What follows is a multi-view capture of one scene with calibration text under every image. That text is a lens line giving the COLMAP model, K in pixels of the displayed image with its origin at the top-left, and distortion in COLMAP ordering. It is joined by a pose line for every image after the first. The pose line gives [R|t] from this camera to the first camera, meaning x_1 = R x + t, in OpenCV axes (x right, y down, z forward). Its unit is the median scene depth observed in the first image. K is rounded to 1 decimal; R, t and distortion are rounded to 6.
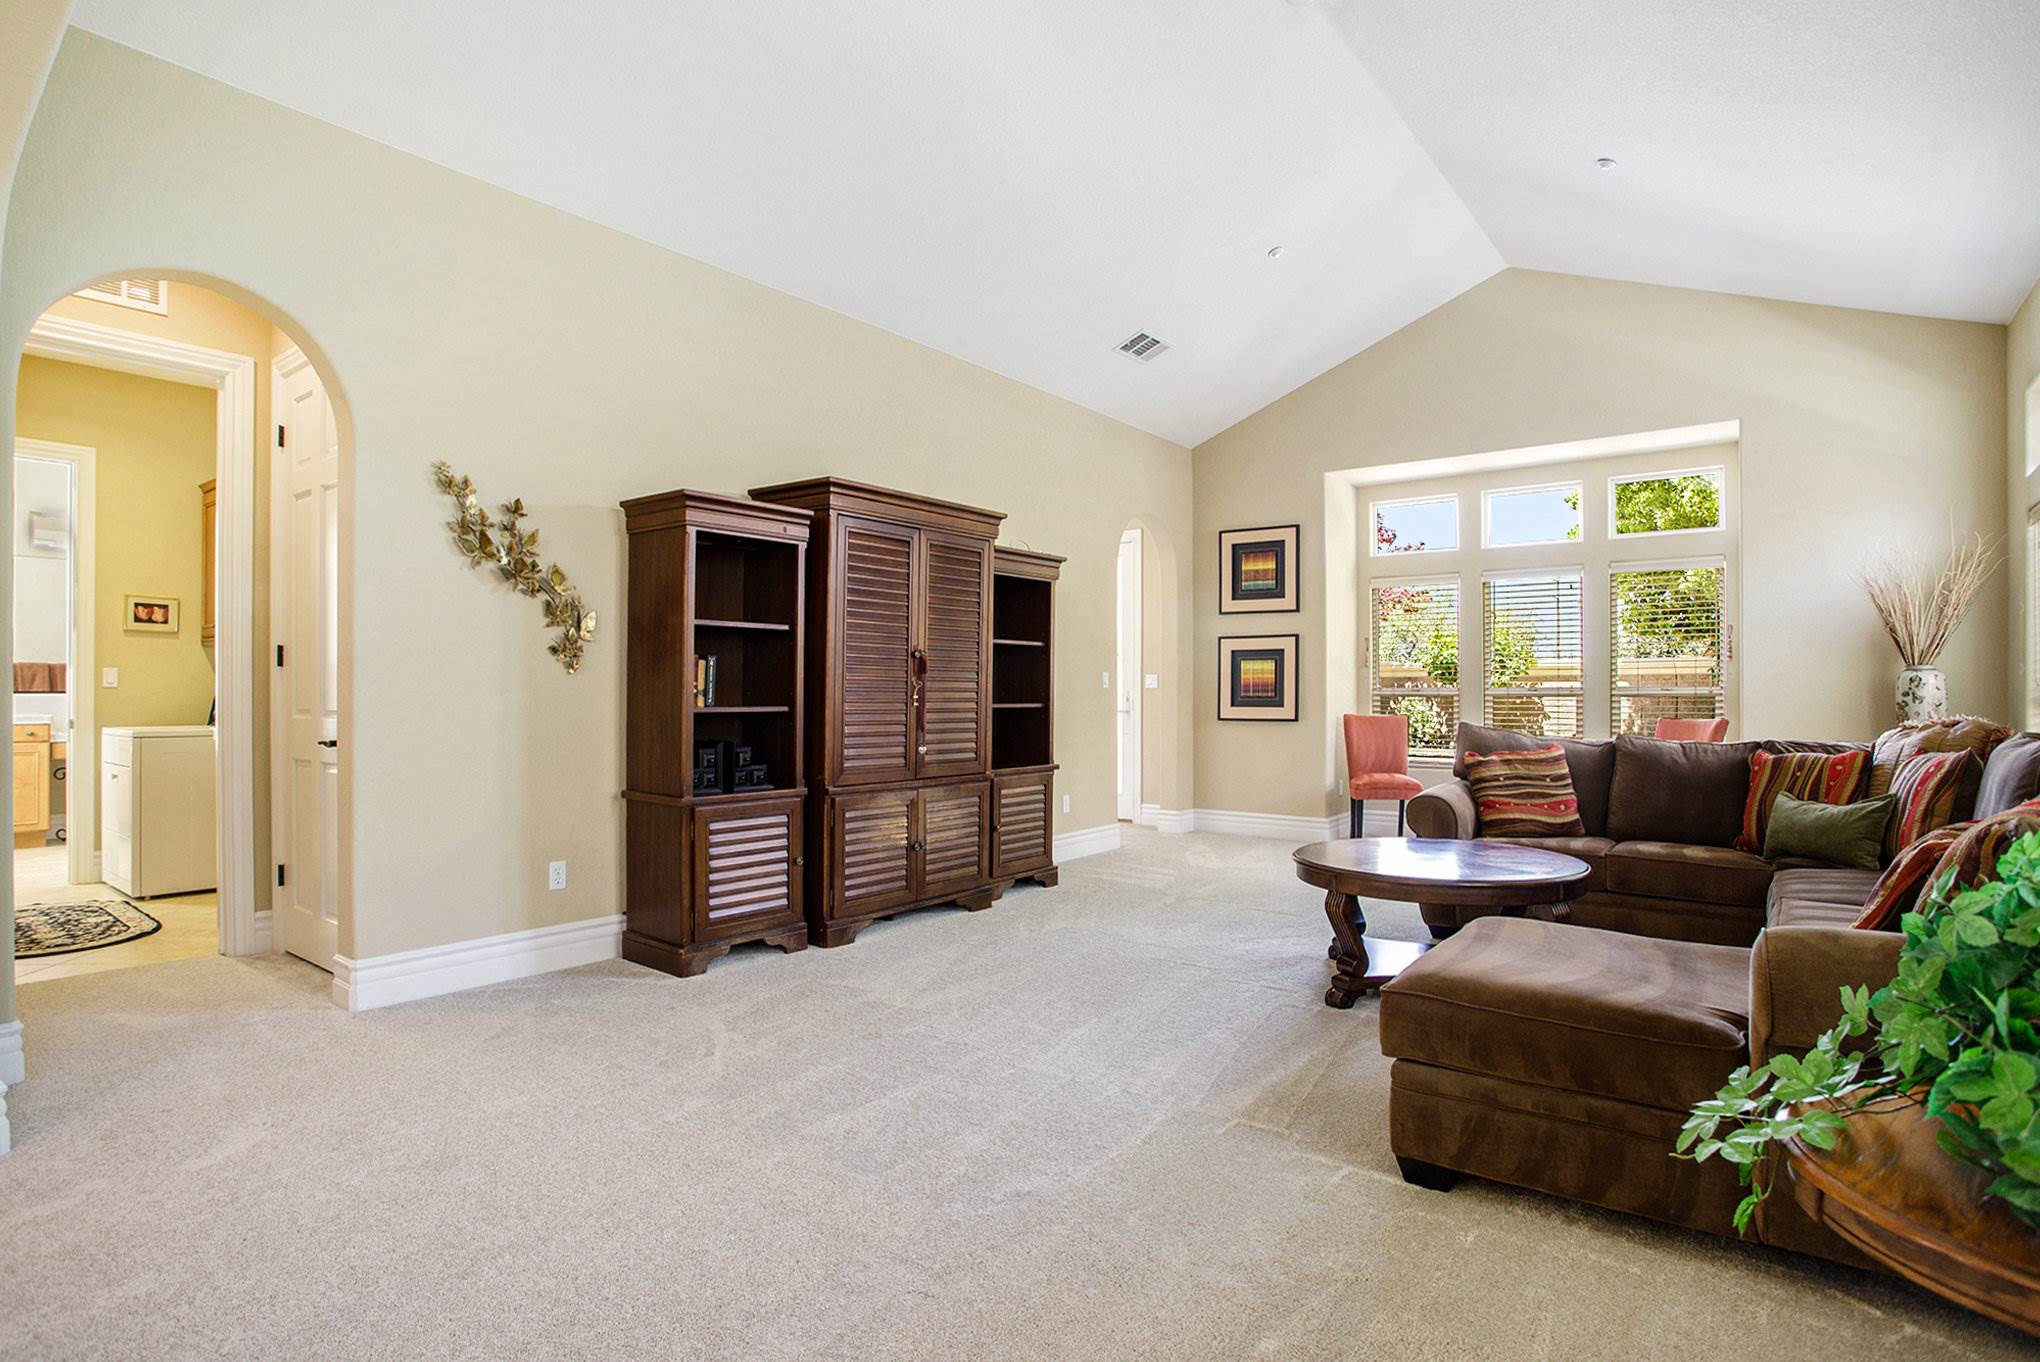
lens RADIAL K [[1064.6, 0, 1020.0], [0, 1064.6, 681.0], [0, 0, 1]] dist [-0.069221, 0.034501]
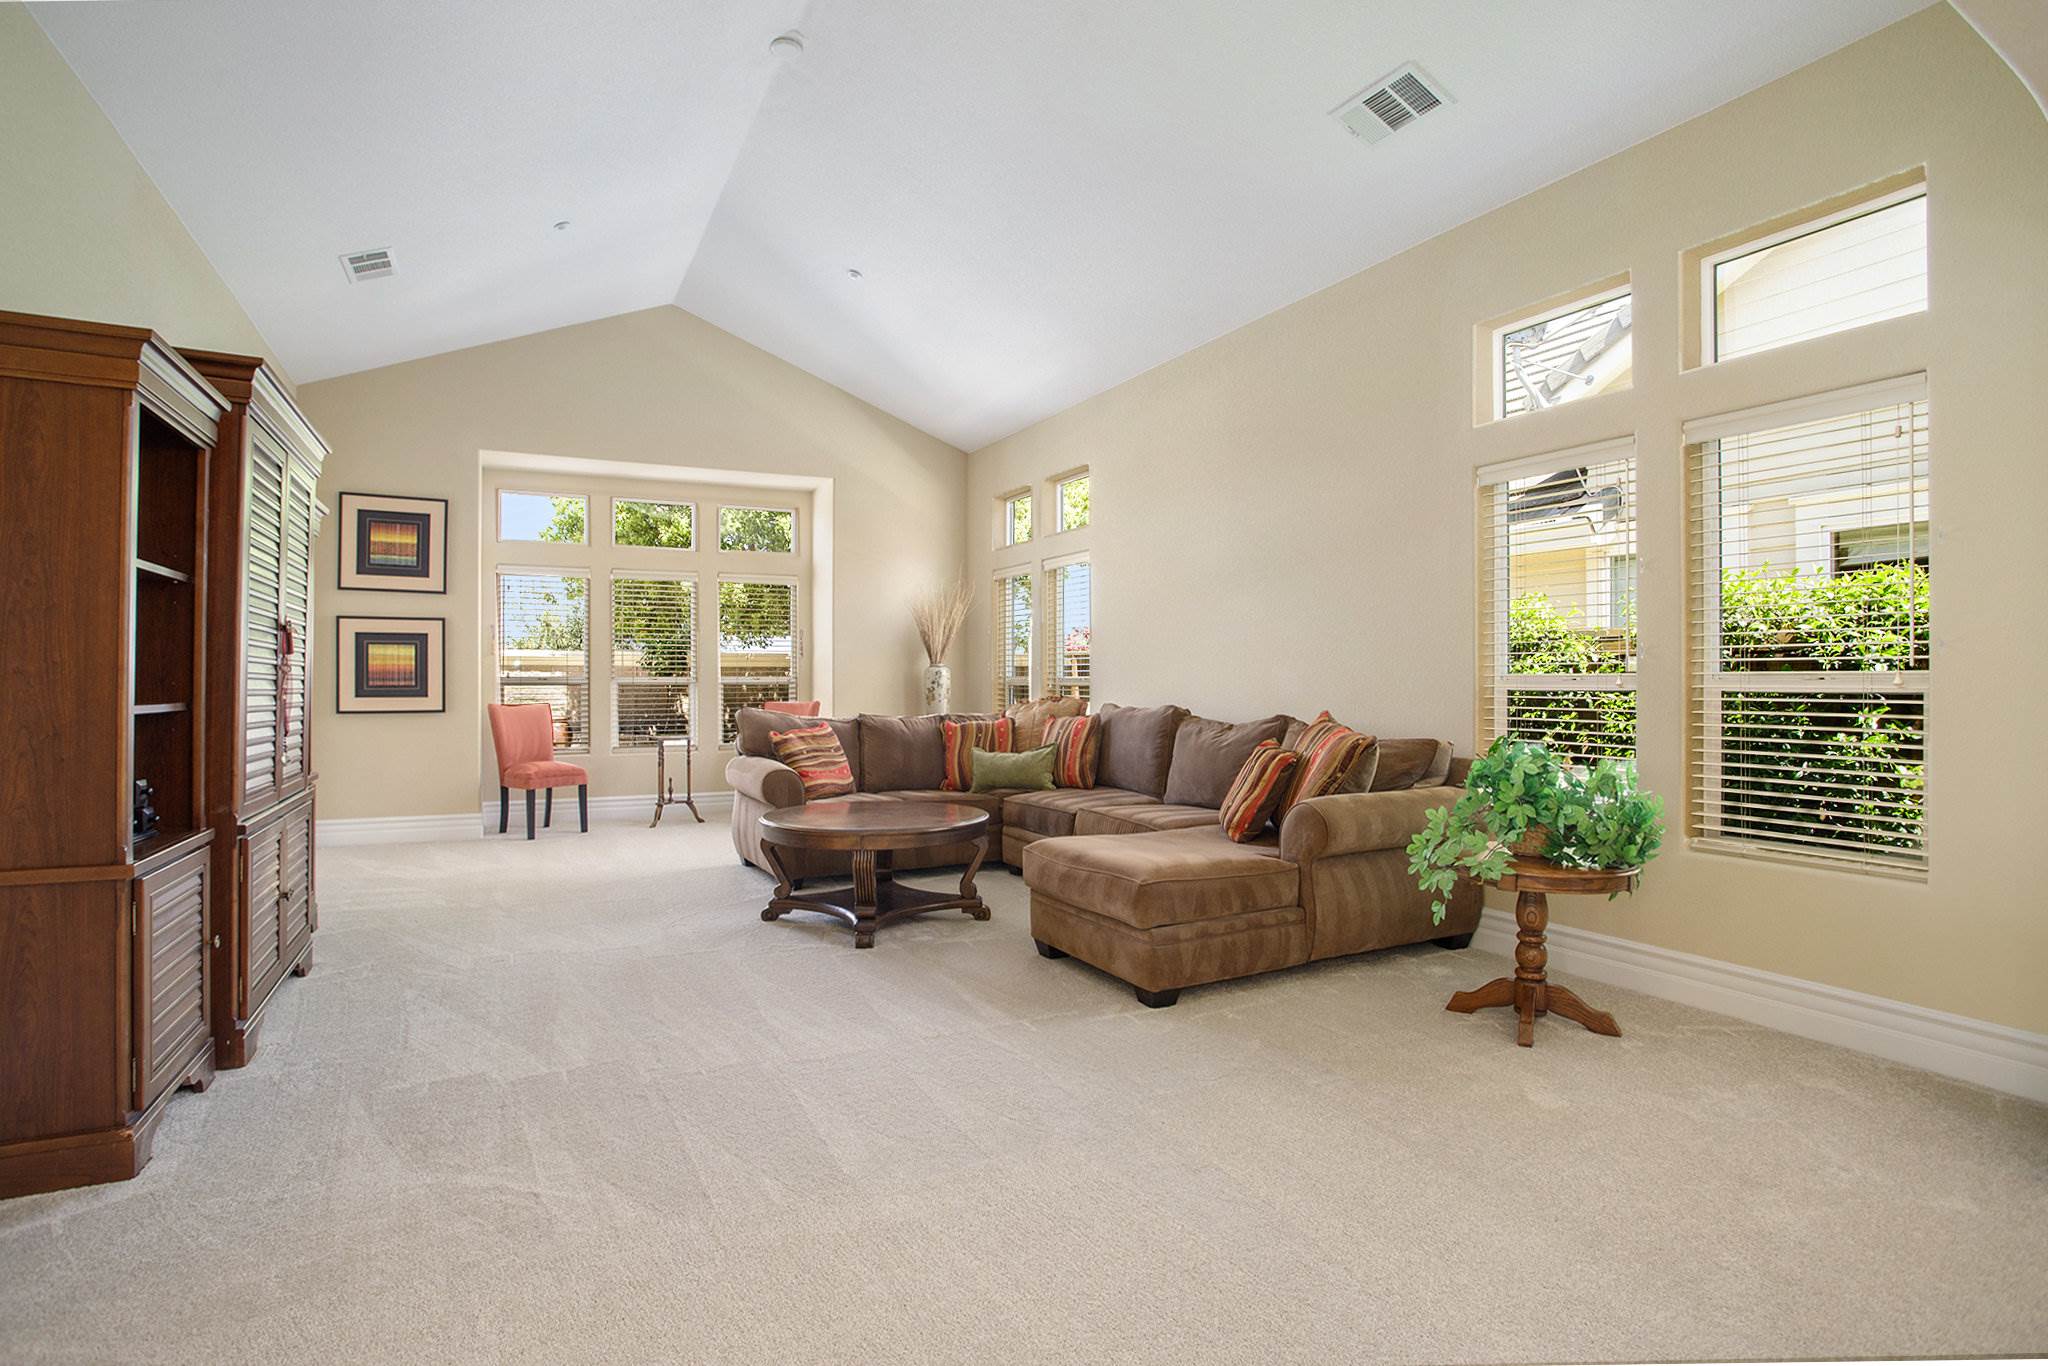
lens RADIAL K [[1021.5, 0, 1018.3], [0, 1021.5, 673.2], [0, 0, 1]] dist [-0.058186, 0.027108]
pose [[0.419515, 0.005480, 0.907732, -0.464319], [-0.009234, 0.999956, -0.001769, 0.001163], [-0.907702, -0.007640, 0.419547, 0.253602]]
